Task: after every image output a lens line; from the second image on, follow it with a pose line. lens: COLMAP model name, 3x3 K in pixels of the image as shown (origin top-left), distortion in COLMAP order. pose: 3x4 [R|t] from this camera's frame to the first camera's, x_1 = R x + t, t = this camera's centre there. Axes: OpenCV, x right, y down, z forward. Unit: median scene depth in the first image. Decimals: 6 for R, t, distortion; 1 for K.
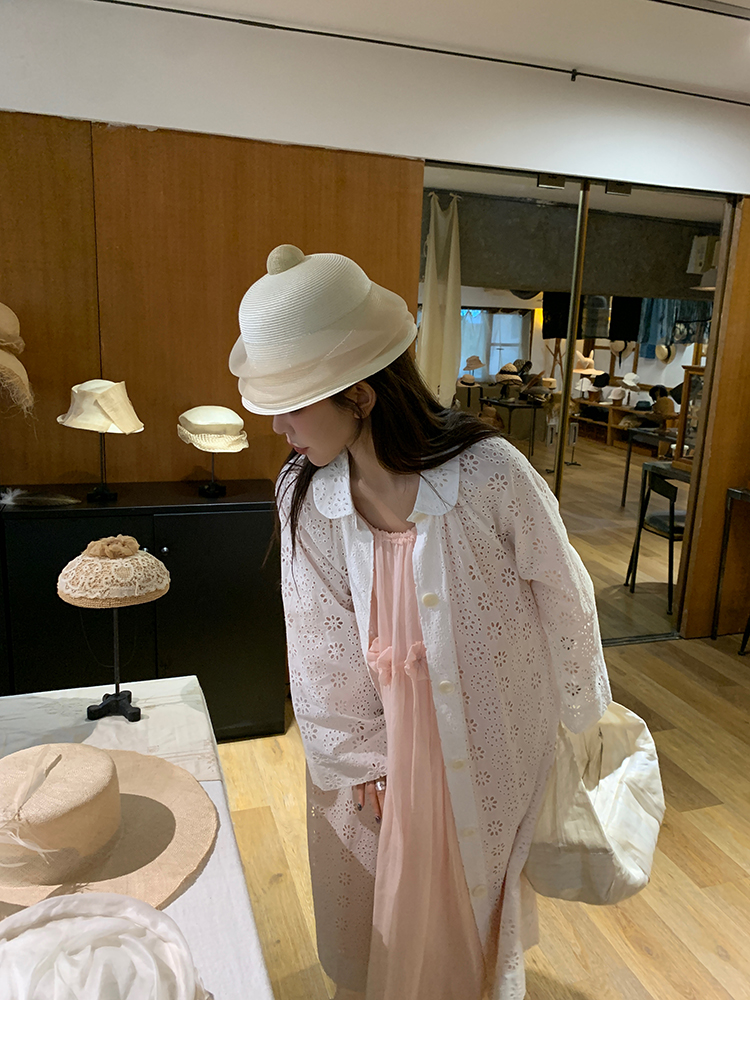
lens RADIAL K [[770.5, 0, 374.7], [0, 770.5, 503.5], [0, 0, 1]] dist [0.000920, -0.002062]
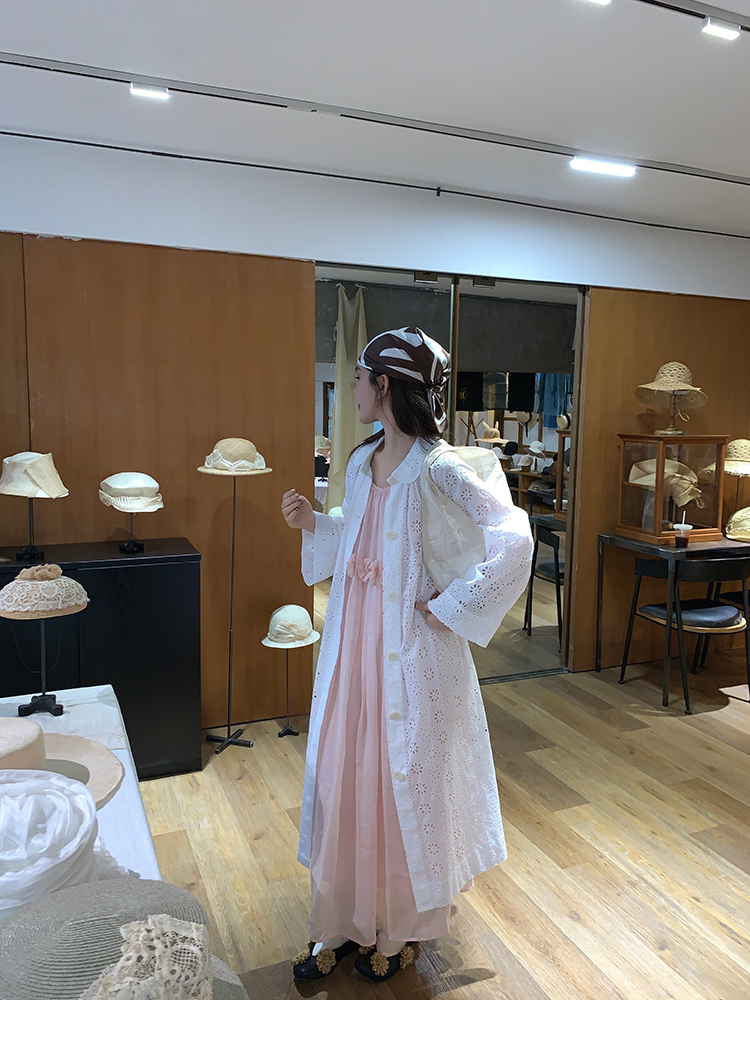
lens RADIAL K [[787.9, 0, 377.7], [0, 787.9, 496.0], [0, 0, 1]] dist [0.004755, 0.000176]
pose [[0.996259, -0.033268, 0.079763, 0.049550], [0.042004, 0.992991, -0.110477, 0.043746], [-0.075529, 0.113414, 0.990673, -0.149464]]
